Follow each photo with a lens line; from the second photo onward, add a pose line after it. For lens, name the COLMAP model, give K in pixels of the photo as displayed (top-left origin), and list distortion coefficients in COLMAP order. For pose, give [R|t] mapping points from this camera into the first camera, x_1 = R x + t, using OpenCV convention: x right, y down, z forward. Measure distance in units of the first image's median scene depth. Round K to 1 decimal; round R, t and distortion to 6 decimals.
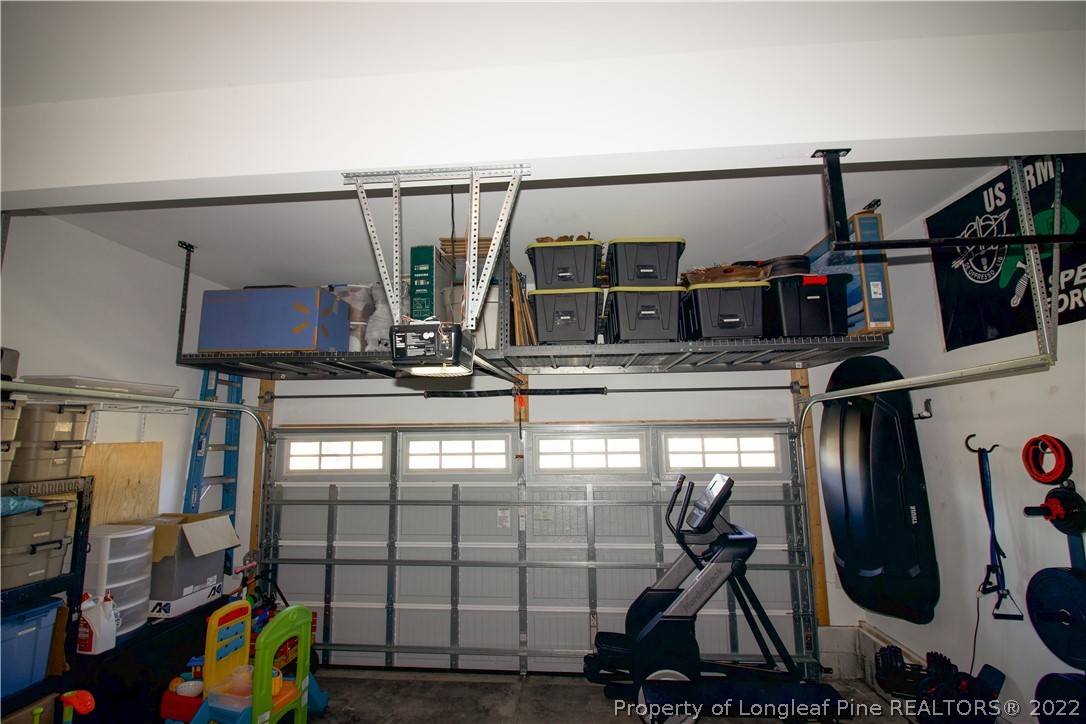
lens RADIAL K [[515.4, 0, 528.2], [0, 515.4, 351.5], [0, 0, 1]] dist [0.001656, -0.012378]
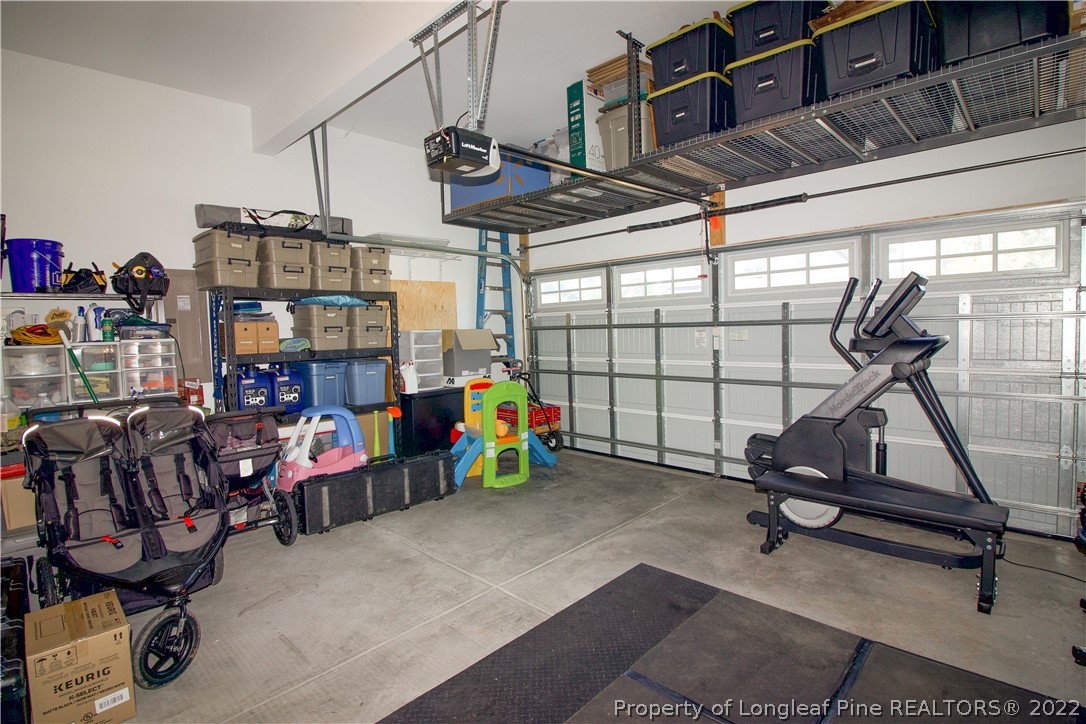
lens RADIAL K [[515.4, 0, 528.2], [0, 515.4, 351.5], [0, 0, 1]] dist [0.001656, -0.012378]
pose [[0.776212, 0.022023, -0.630087, 0.347558], [0.117534, 0.976816, 0.178933, 0.120819], [0.619420, -0.212947, 0.755628, -0.016914]]
